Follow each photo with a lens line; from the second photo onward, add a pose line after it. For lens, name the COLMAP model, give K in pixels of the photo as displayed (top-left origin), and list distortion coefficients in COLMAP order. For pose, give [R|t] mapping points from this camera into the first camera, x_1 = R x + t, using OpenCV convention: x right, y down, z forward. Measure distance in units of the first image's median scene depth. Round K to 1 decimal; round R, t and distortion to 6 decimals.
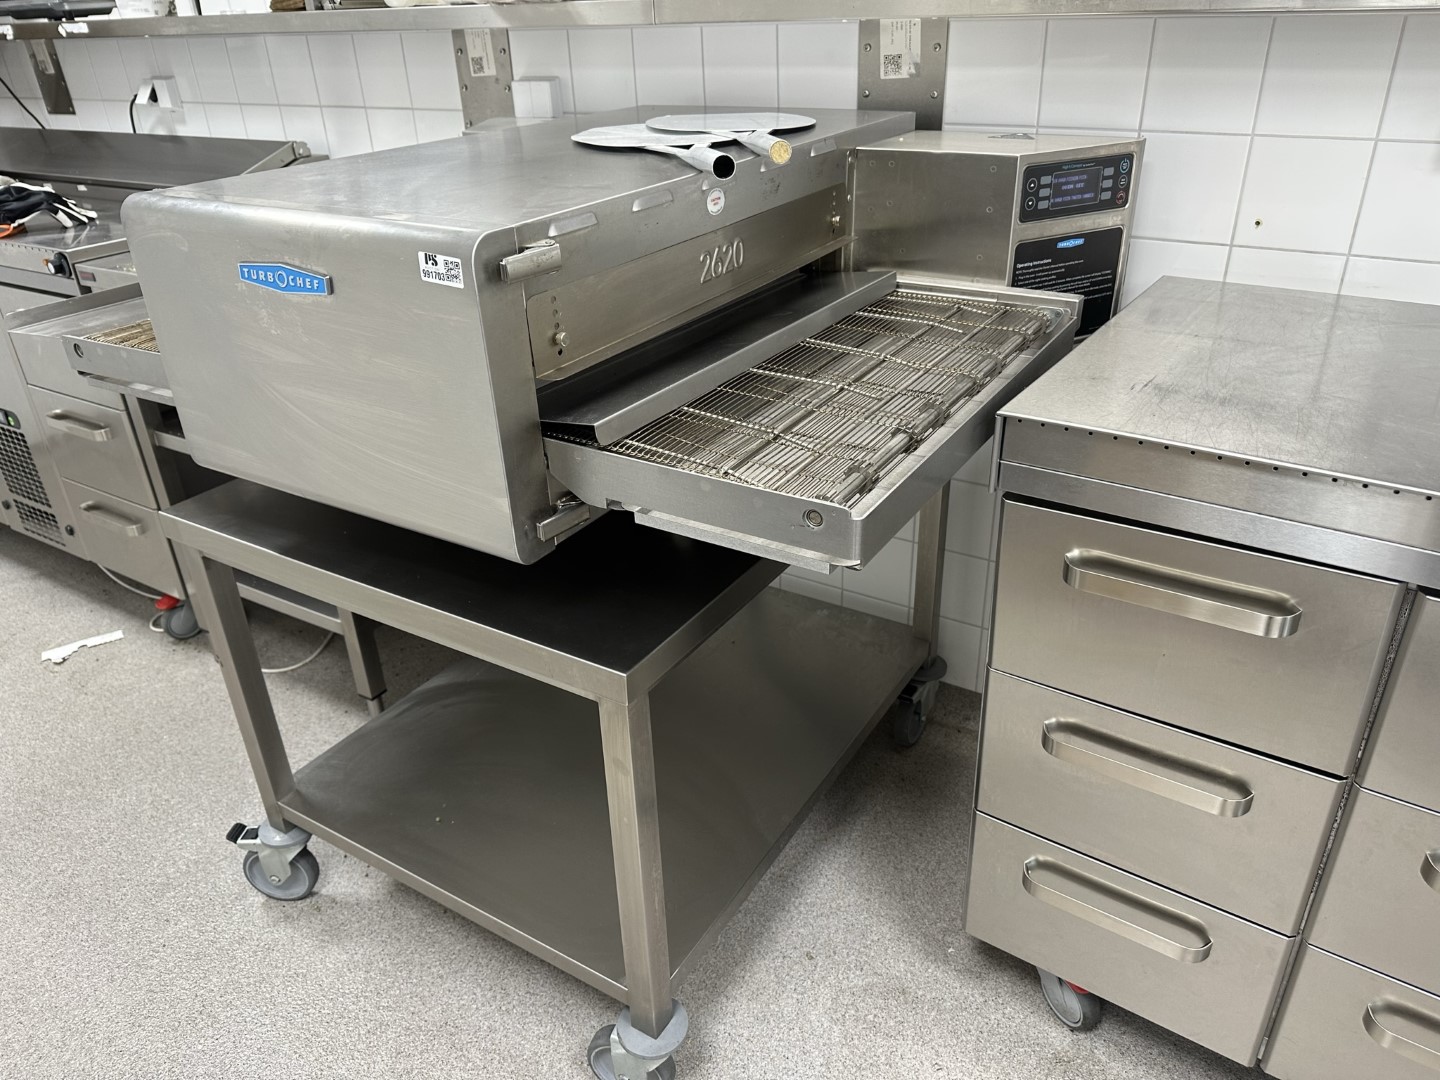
lens RADIAL K [[1008.8, 0, 723.8], [0, 1008.8, 489.0], [0, 0, 1]] dist [0.100466, -0.166972]
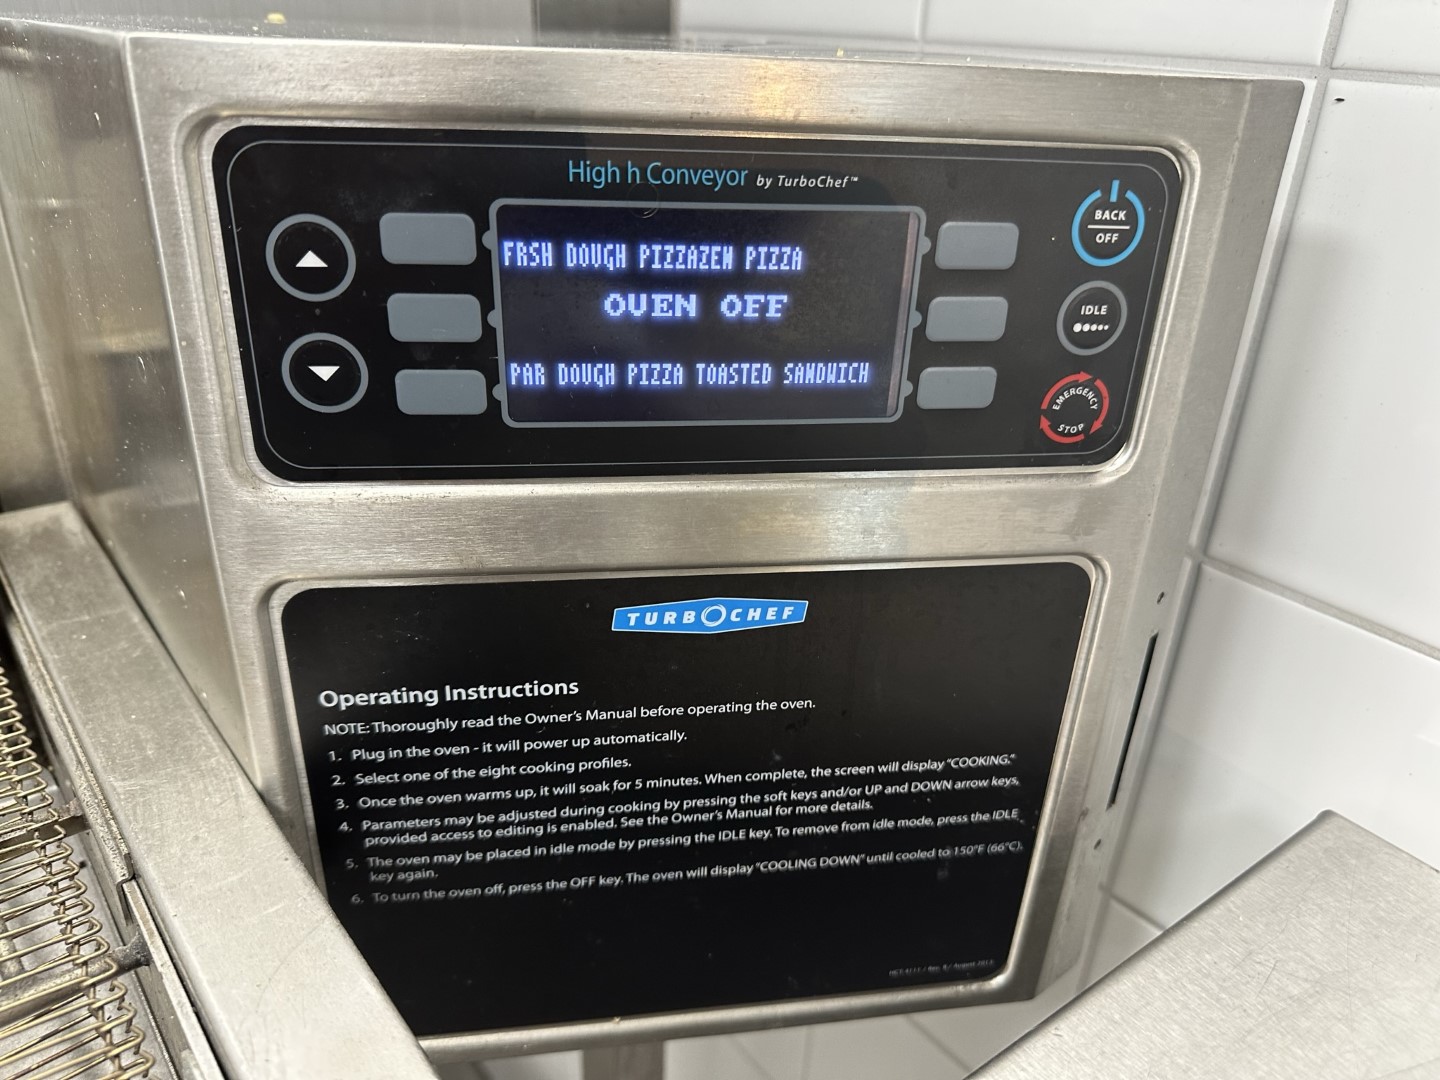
lens RADIAL K [[1045.5, 0, 724.2], [0, 1045.5, 494.6], [0, 0, 1]] dist [0.192600, -0.398800]
pose [[0.946562, 0.193807, -0.257796, 0.387117], [-0.201504, 0.979481, -0.003513, -0.262181], [0.251825, 0.055272, 0.966193, 0.825660]]
